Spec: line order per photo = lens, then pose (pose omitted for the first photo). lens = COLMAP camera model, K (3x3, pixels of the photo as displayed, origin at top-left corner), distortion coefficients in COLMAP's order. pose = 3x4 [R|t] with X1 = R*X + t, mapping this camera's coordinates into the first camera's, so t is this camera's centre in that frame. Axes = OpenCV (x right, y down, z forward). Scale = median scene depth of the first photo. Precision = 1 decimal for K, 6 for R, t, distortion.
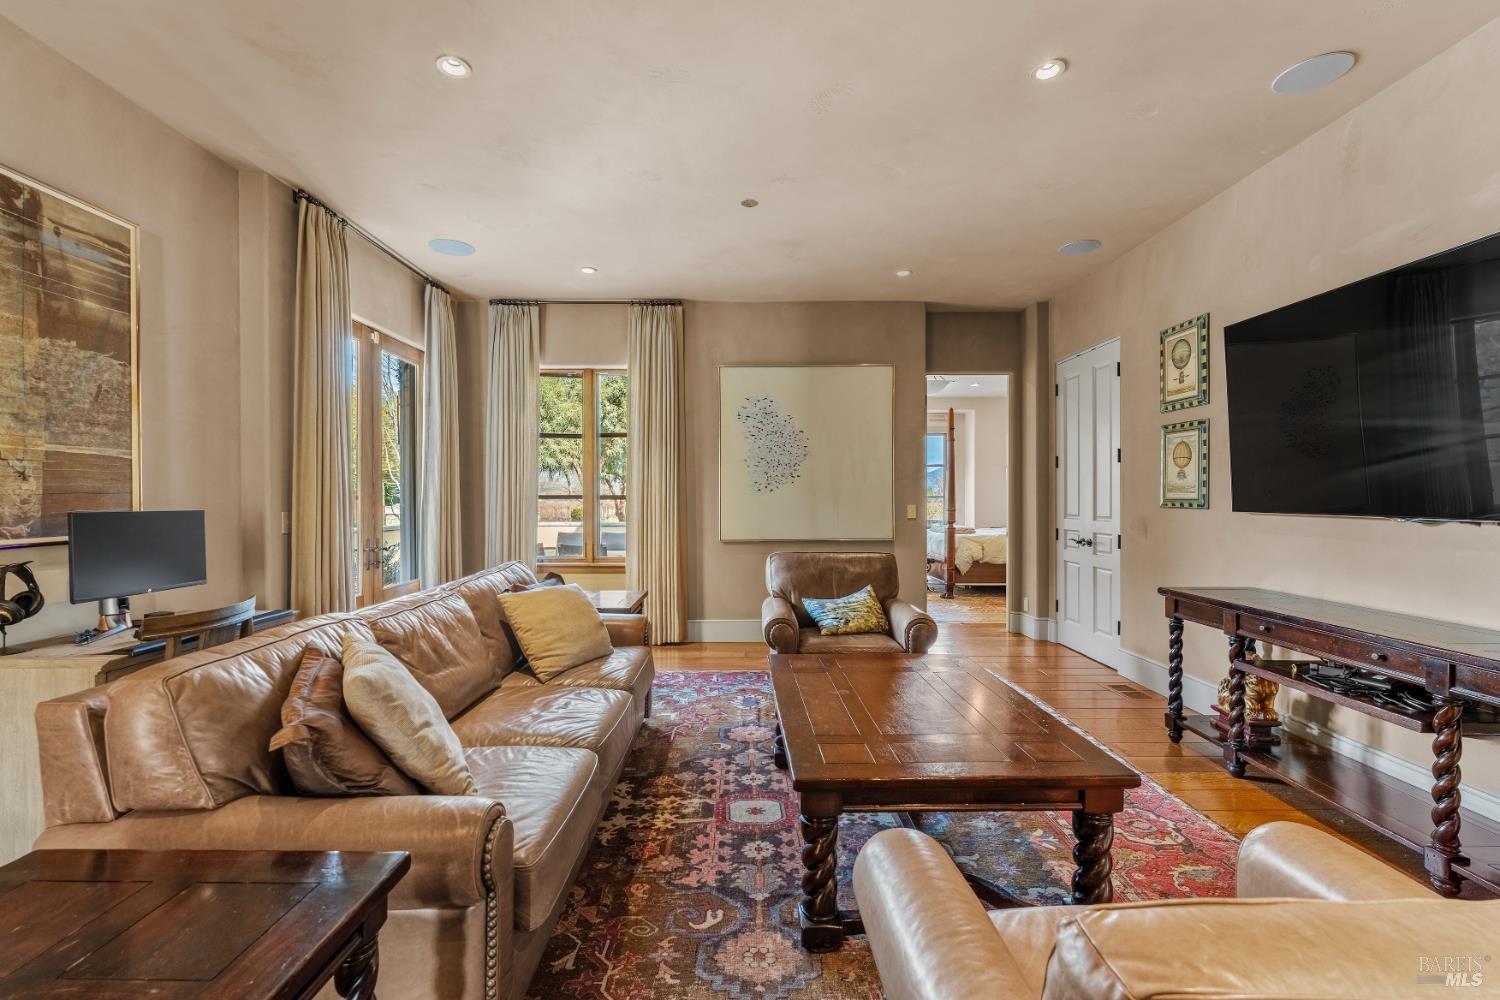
lens RADIAL K [[619.8, 0, 751.2], [0, 619.8, 502.3], [0, 0, 1]] dist [-0.004658, -0.000490]
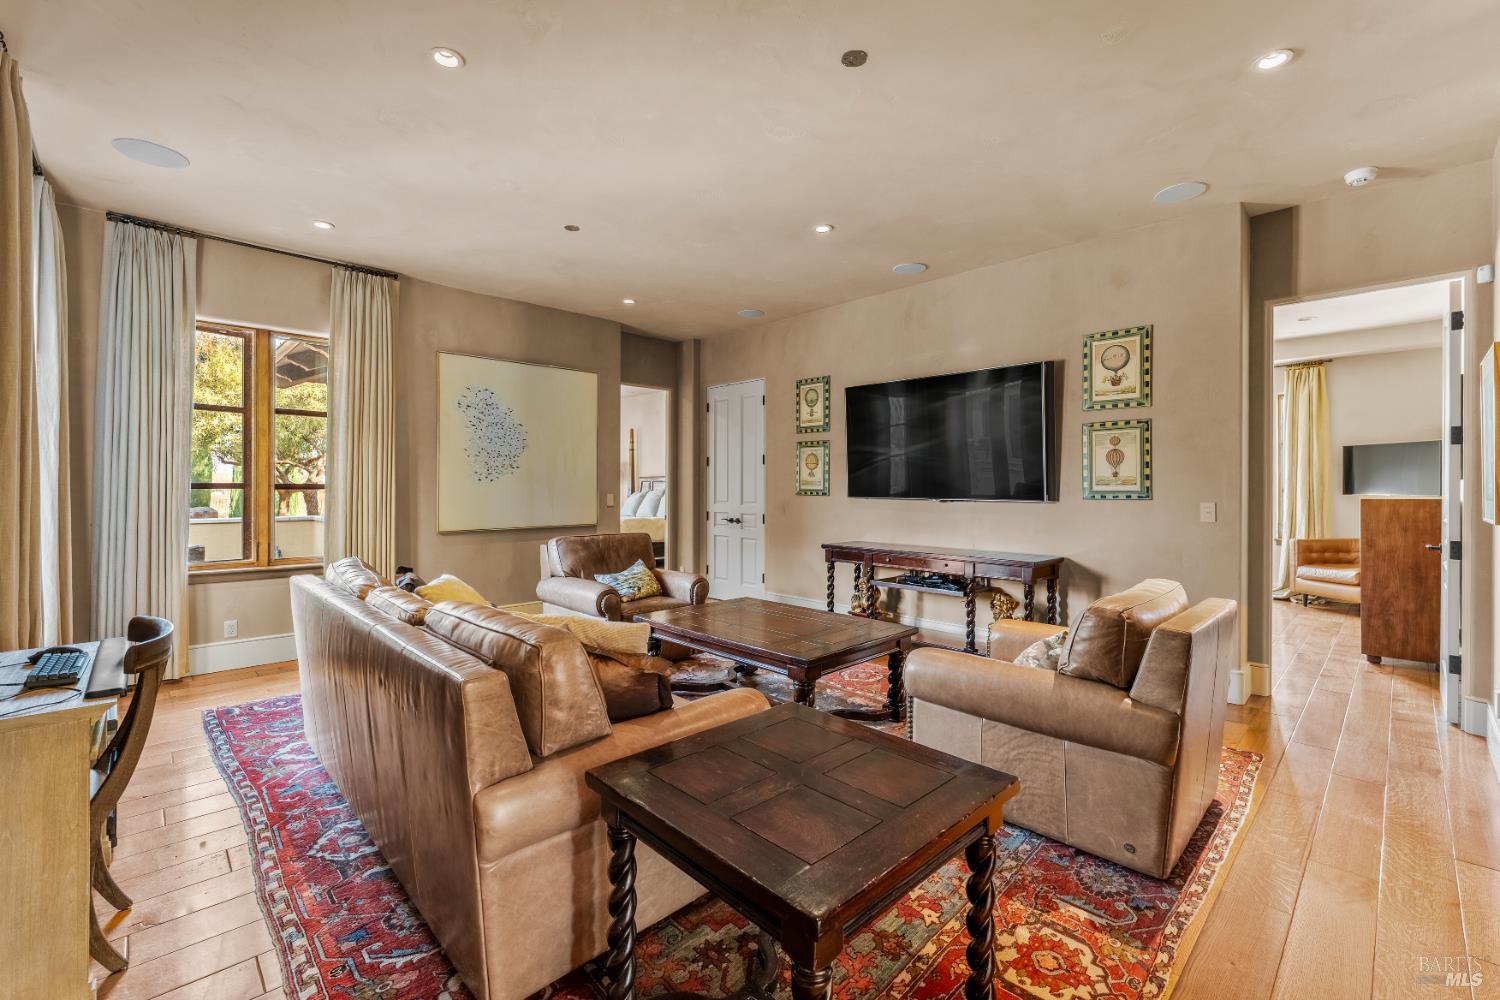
lens RADIAL K [[619.8, 0, 740.2], [0, 619.8, 491.5], [0, 0, 1]] dist [-0.004658, -0.000490]
pose [[0.734535, -0.000636, 0.678570, -0.609091], [0.001374, 0.999999, -0.000550, 0.000163], [-0.678569, 0.001336, 0.734535, -0.045874]]
